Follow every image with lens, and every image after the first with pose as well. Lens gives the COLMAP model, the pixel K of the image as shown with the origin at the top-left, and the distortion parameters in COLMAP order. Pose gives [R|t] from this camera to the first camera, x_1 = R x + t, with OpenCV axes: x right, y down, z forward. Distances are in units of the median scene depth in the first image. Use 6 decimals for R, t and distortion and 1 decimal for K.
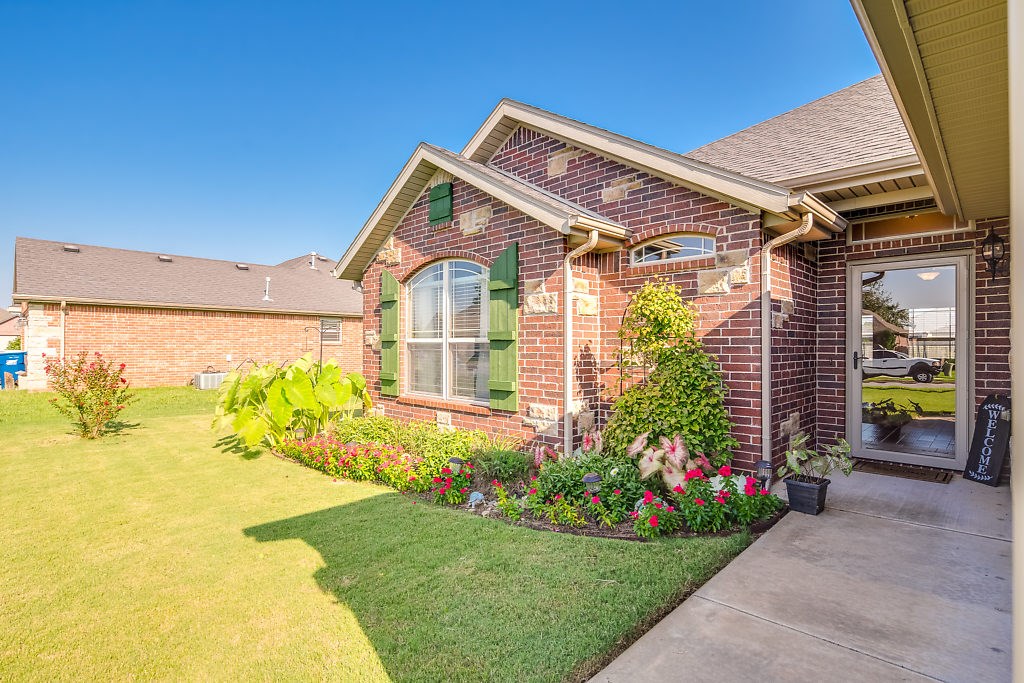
lens RADIAL K [[491.5, 0, 509.0], [0, 491.5, 340.9], [0, 0, 1]] dist [-0.000613, -0.000386]
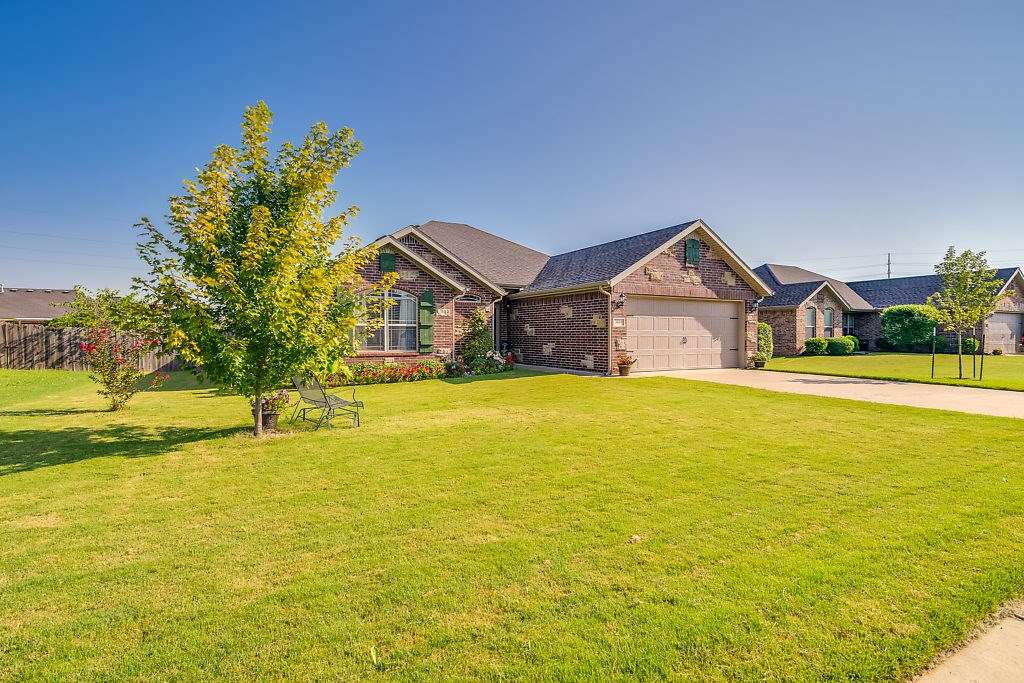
lens RADIAL K [[464.9, 0, 512.0], [0, 464.9, 341.5], [0, 0, 1]] dist [-0.001543, -0.000106]
pose [[0.295650, -0.016461, 0.955154, -2.252443], [-0.006540, 0.999793, 0.019255, 0.033318], [-0.955274, -0.011940, 0.295481, -0.164408]]
